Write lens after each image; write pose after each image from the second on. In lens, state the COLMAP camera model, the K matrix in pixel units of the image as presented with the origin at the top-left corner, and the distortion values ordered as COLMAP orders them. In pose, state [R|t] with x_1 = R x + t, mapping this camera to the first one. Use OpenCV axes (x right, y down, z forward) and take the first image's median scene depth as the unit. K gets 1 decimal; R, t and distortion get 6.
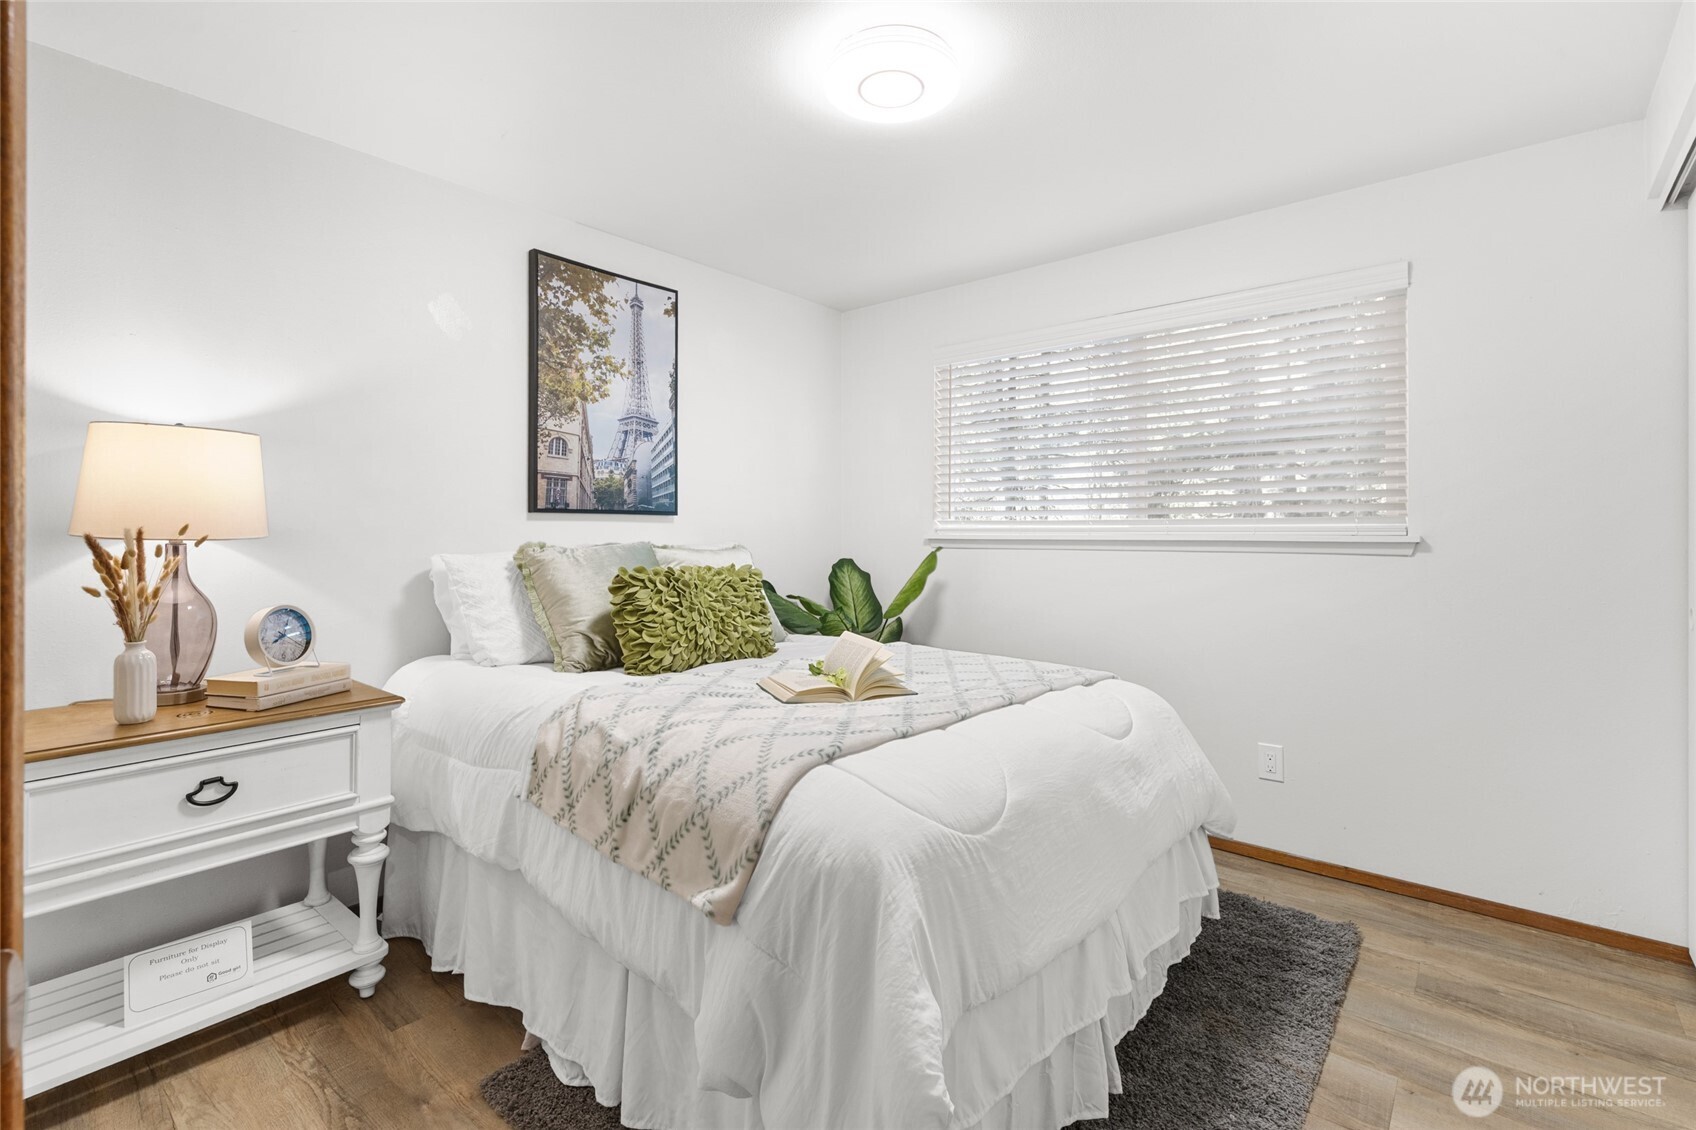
lens RADIAL K [[762.2, 0, 861.7], [0, 762.2, 531.5], [0, 0, 1]] dist [-0.000482, -0.000198]
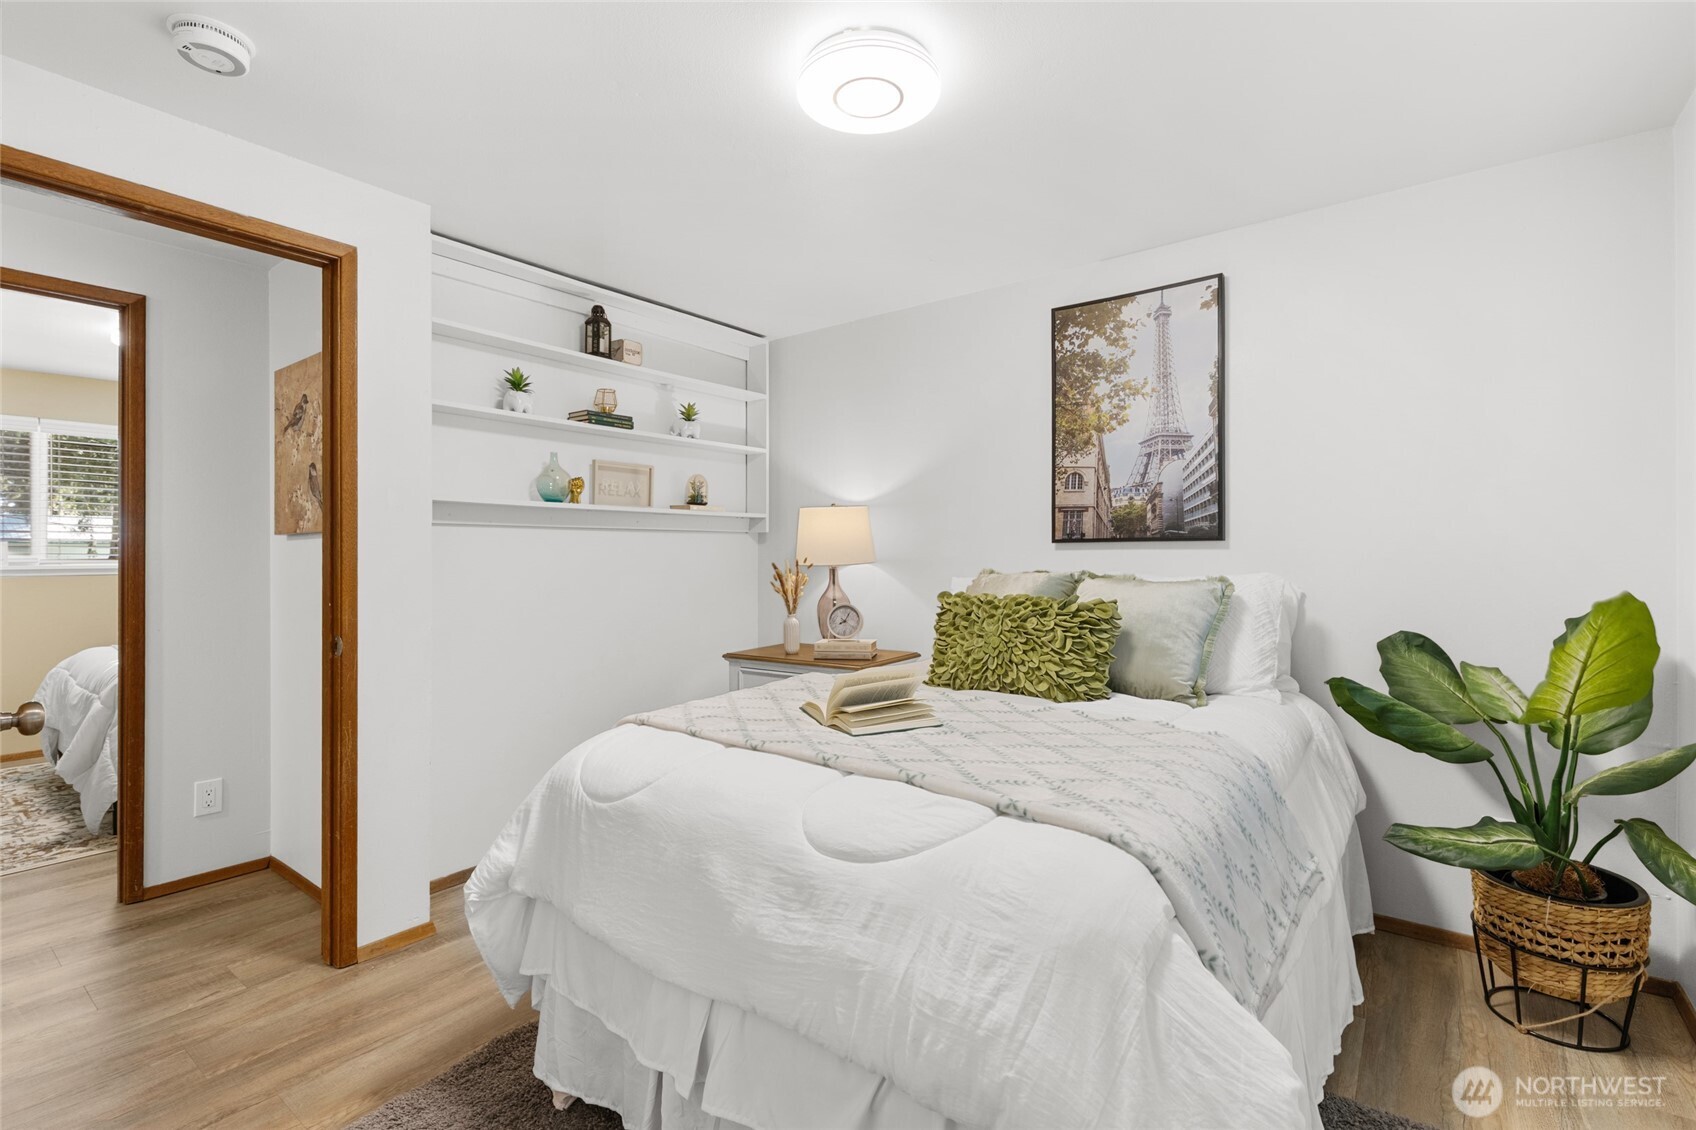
lens RADIAL K [[762.2, 0, 848.7], [0, 762.2, 562.9], [0, 0, 1]] dist [-0.000482, -0.000198]
pose [[0.053030, 0.003805, -0.998586, 0.634521], [0.004424, 0.999982, 0.004045, -0.001521], [0.998583, -0.004632, 0.053012, 0.596496]]
